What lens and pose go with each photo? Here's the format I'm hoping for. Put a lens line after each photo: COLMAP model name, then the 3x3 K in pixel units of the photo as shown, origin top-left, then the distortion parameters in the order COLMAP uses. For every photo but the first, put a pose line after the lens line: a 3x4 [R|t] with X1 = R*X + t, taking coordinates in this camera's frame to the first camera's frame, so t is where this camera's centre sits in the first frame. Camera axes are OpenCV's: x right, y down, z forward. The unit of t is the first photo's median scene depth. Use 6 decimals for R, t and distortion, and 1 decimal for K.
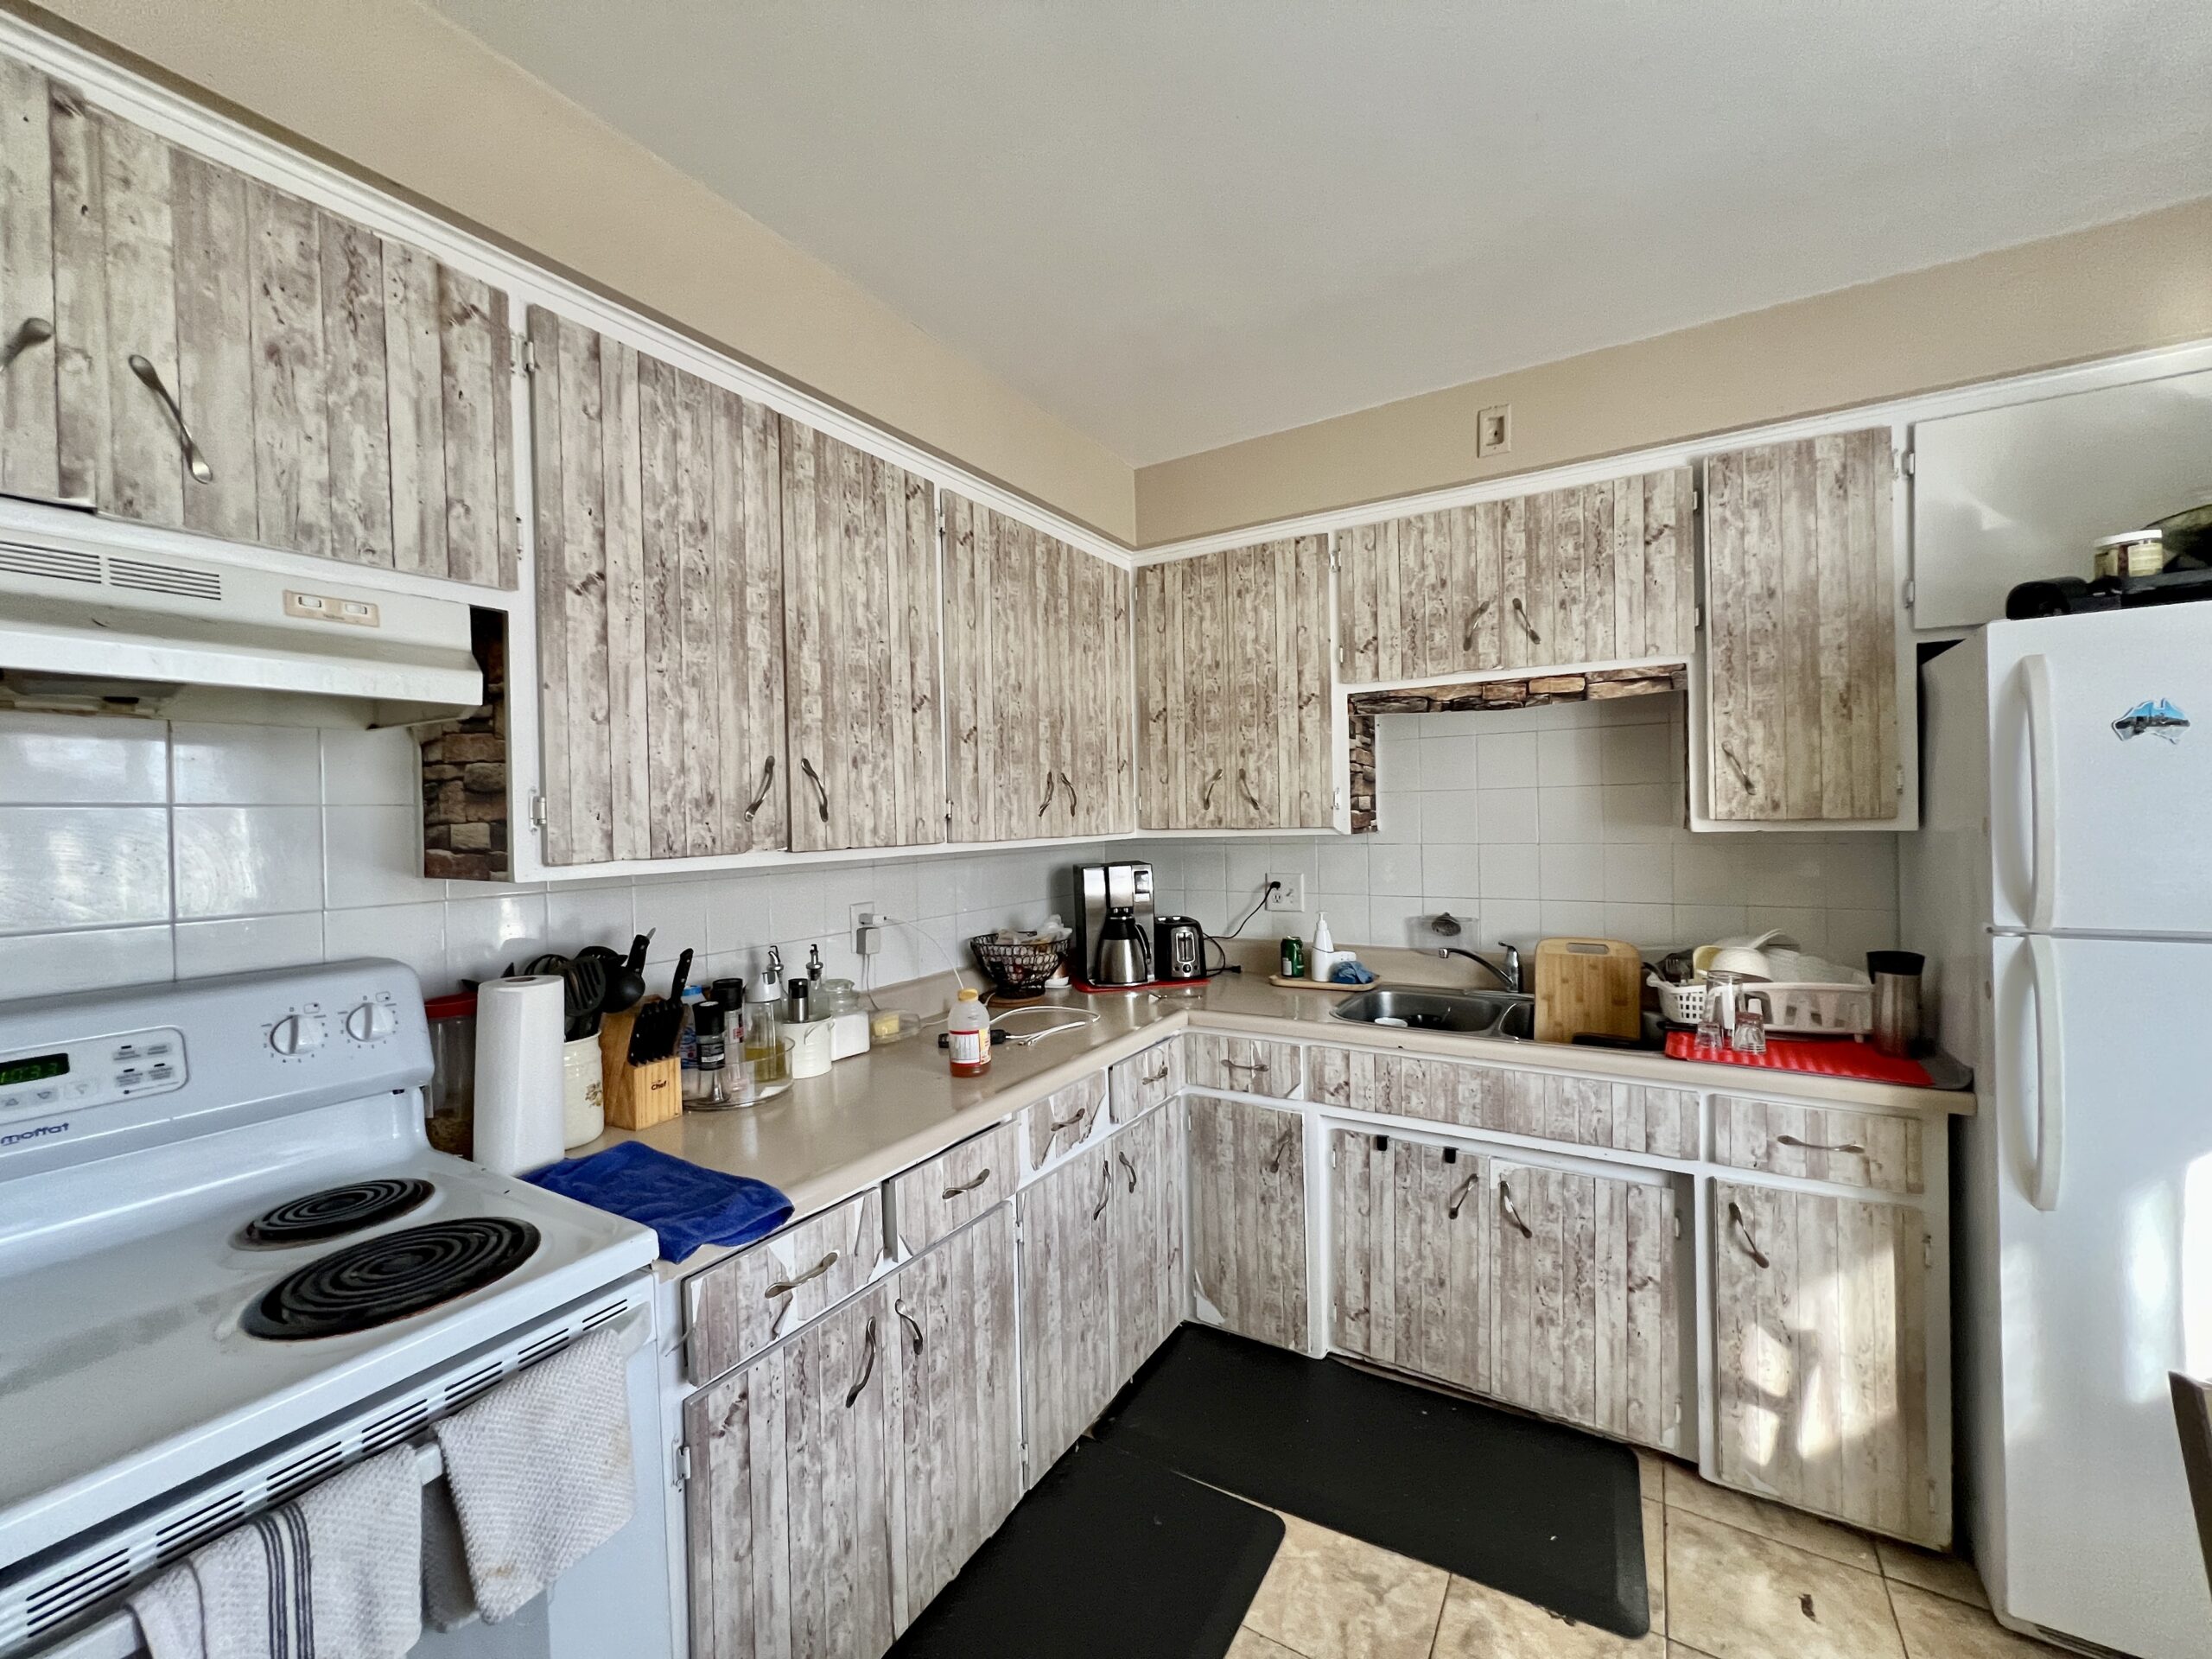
lens RADIAL K [[898.9, 0, 1105.3], [0, 898.9, 825.5], [0, 0, 1]] dist [-0.003649, 0.001328]
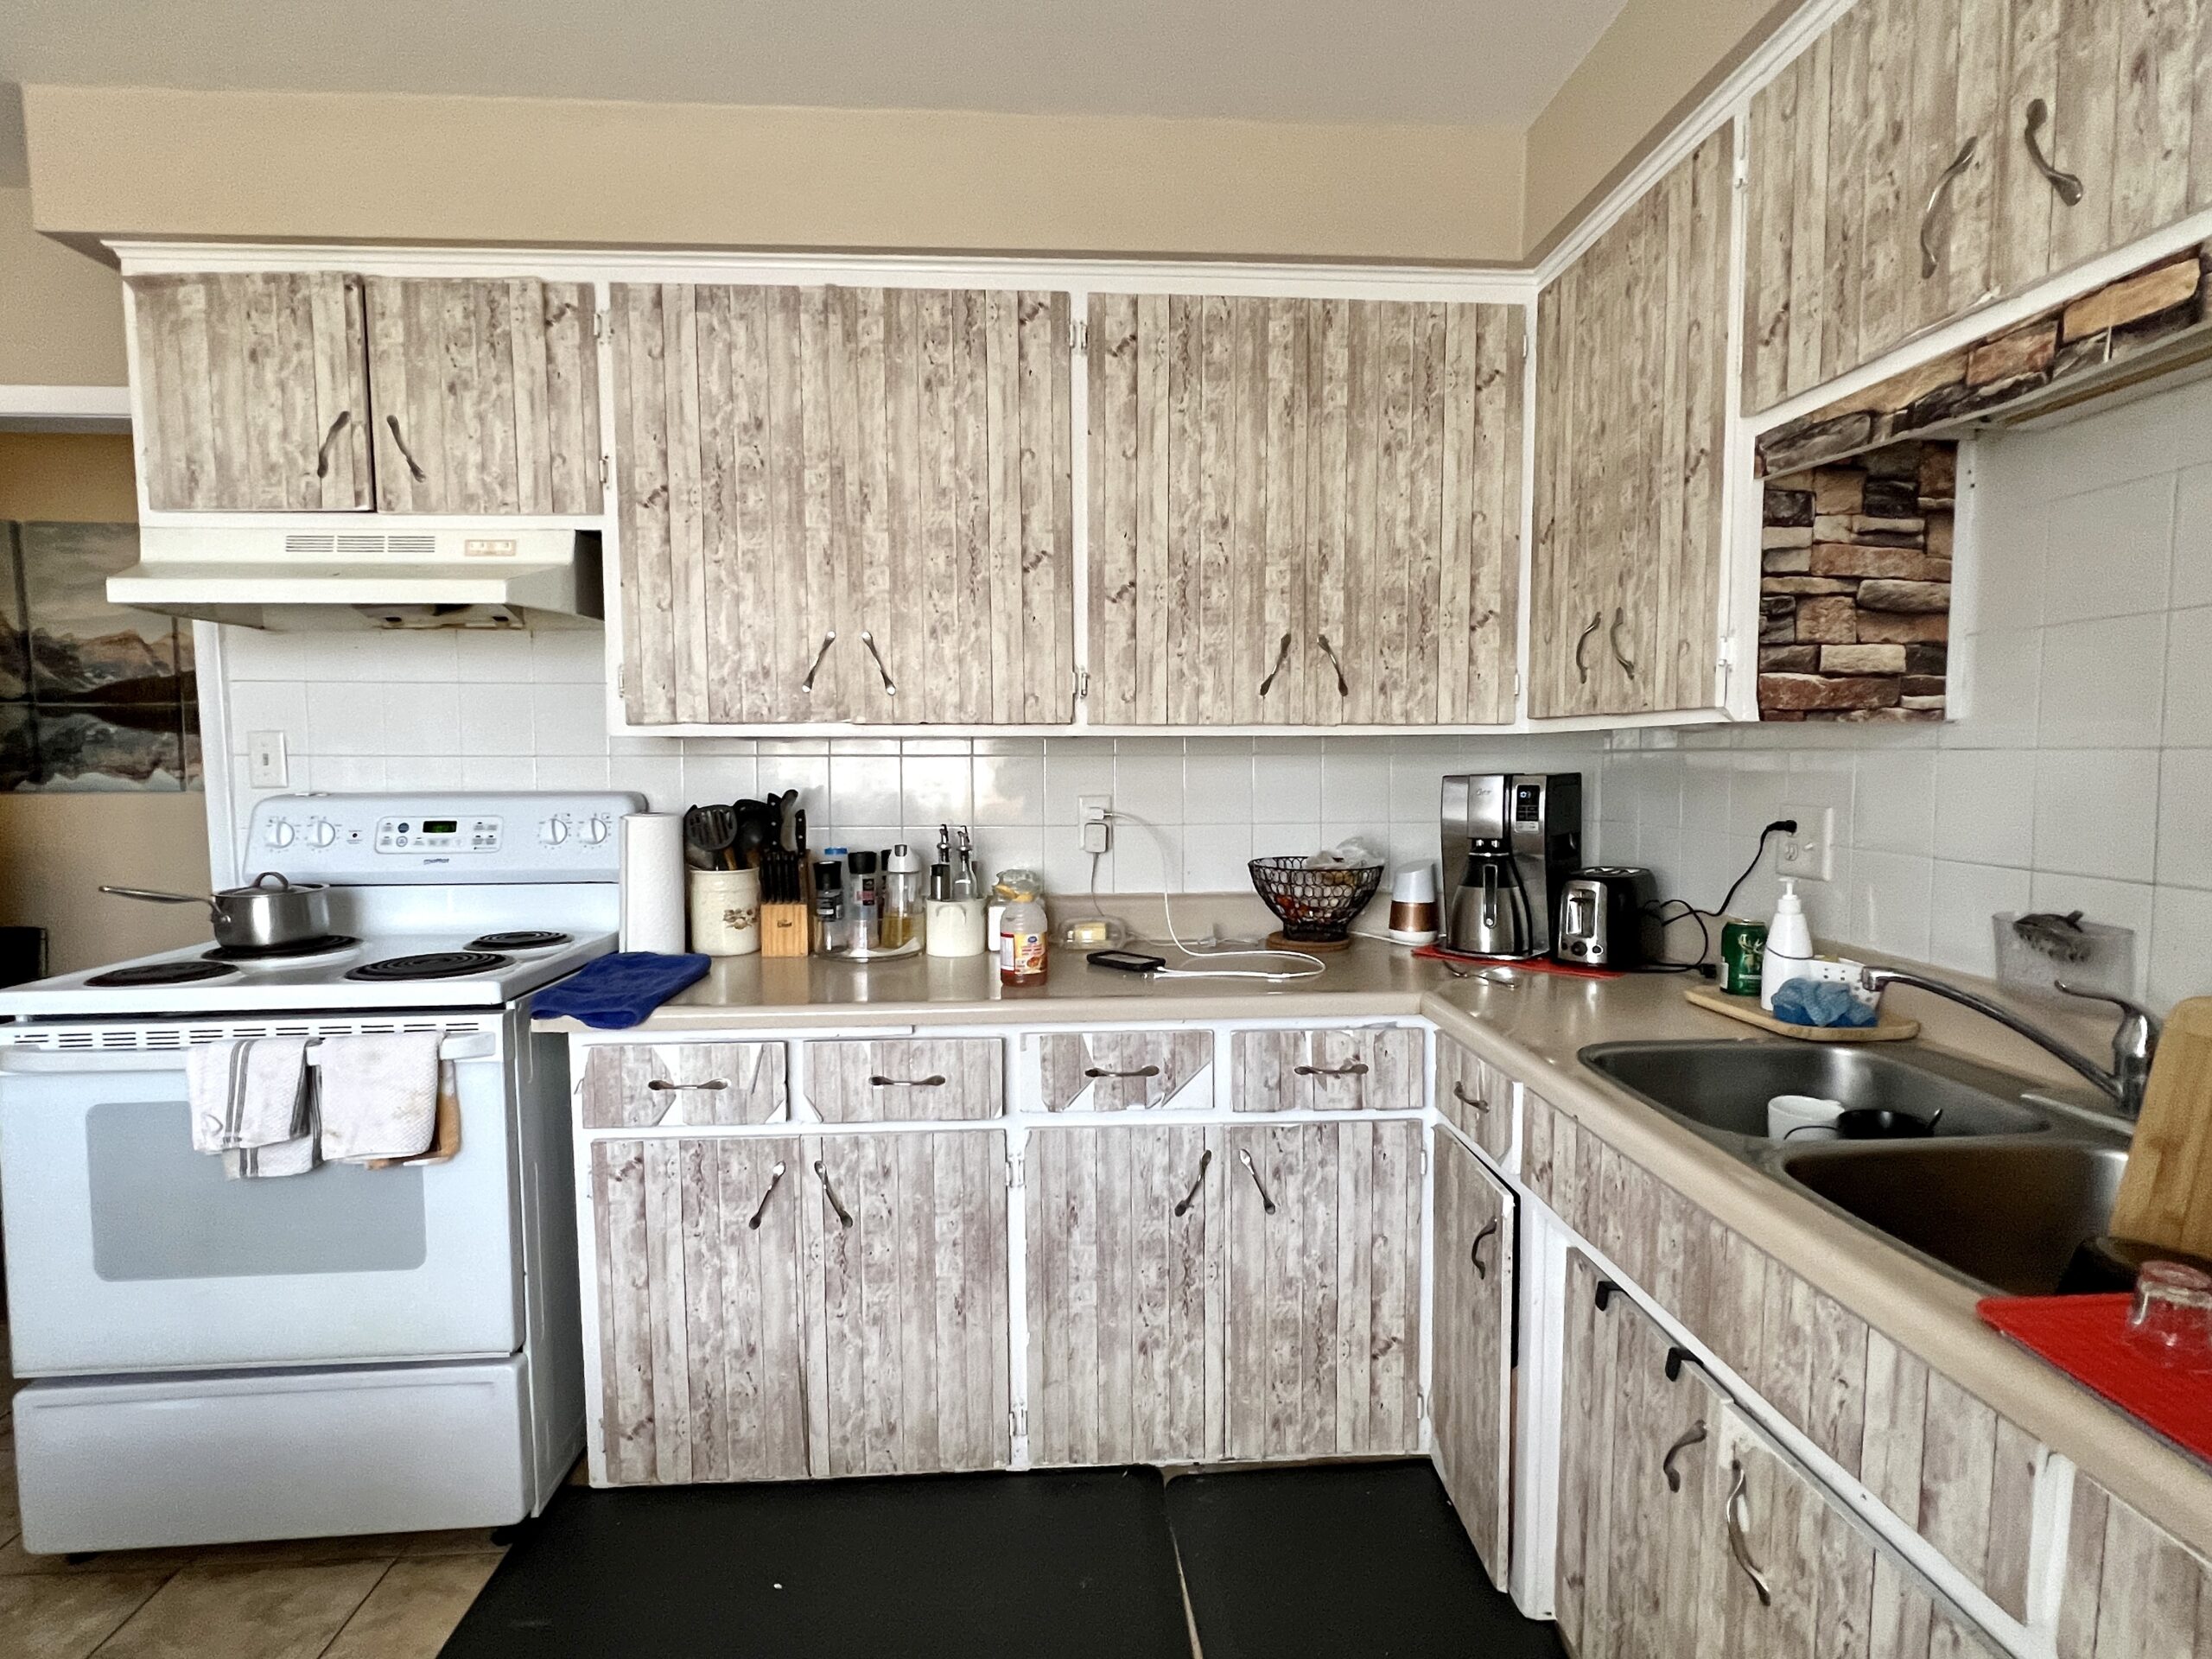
lens RADIAL K [[1108.1, 0, 1106.9], [0, 1108.1, 831.8], [0, 0, 1]] dist [-0.006047, 0.001744]
pose [[0.563819, 0.080192, -0.821996, 0.786004], [-0.020855, 0.996340, 0.082896, 0.037518], [0.825635, -0.029596, 0.563427, 0.473200]]
